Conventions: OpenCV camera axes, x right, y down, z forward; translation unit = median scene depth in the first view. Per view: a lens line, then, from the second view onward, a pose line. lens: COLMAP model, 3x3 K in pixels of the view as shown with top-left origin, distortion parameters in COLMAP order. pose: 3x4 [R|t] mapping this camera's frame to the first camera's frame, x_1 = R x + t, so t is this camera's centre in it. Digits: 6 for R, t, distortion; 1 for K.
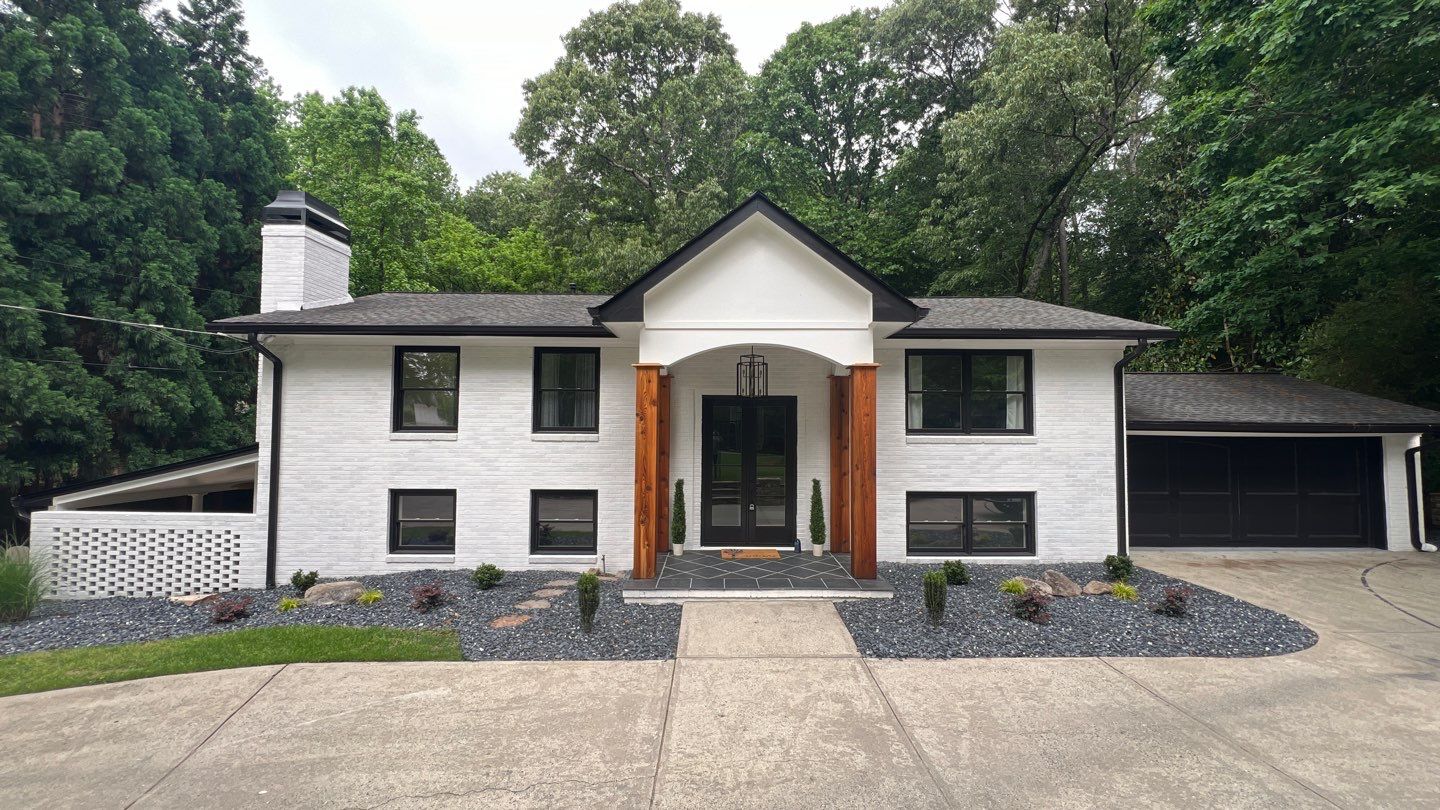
lens RADIAL K [[589.1, 0, 719.8], [0, 589.1, 436.6], [0, 0, 1]] dist [0.001086, 0.000140]
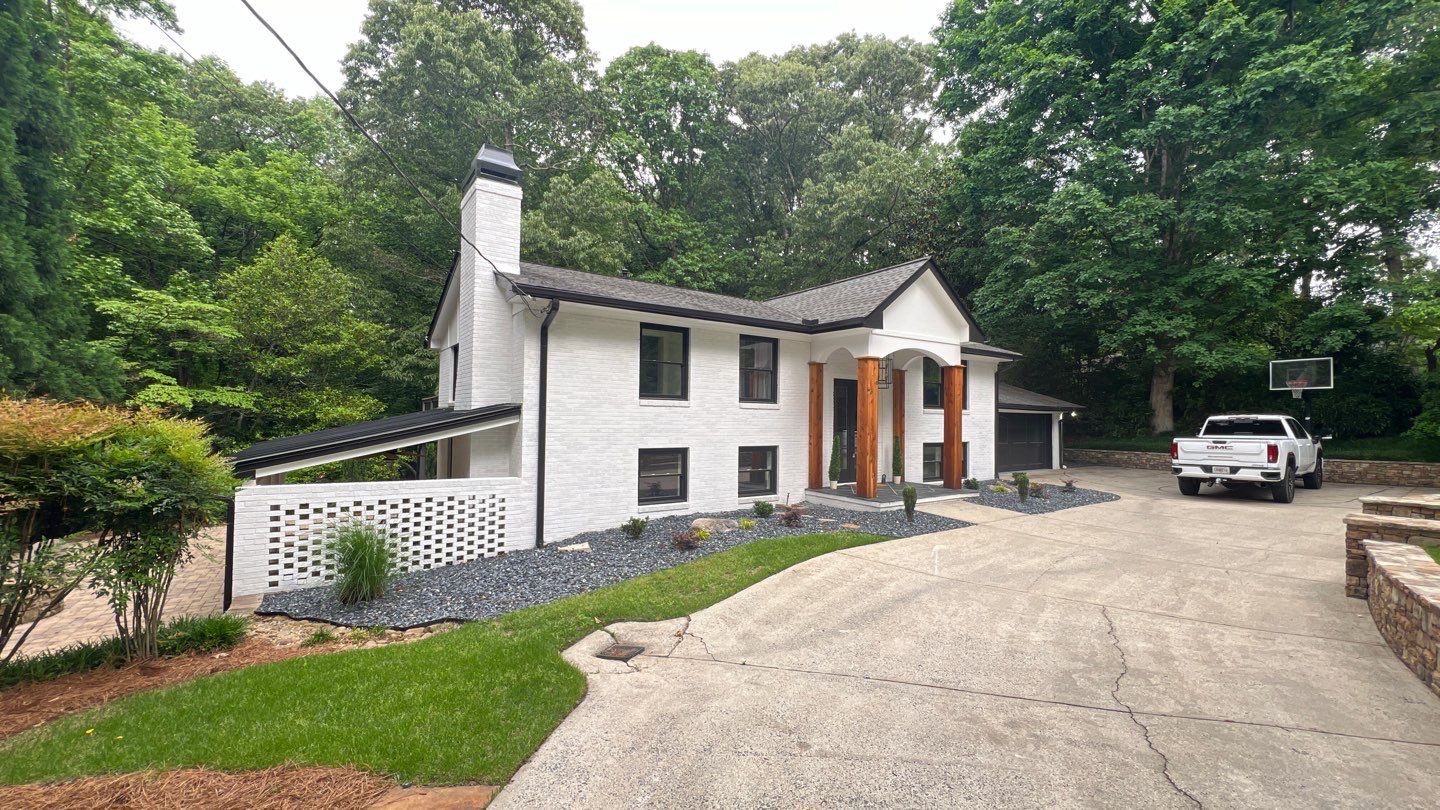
lens RADIAL K [[574.7, 0, 720.0], [0, 574.7, 405.0], [0, 0, 1]] dist [-0.000219, 0.000004]
pose [[0.827082, 0.018828, 0.561766, -1.063706], [-0.026376, 0.999638, 0.005329, -0.005378], [-0.561462, -0.019225, 0.827279, -0.002926]]
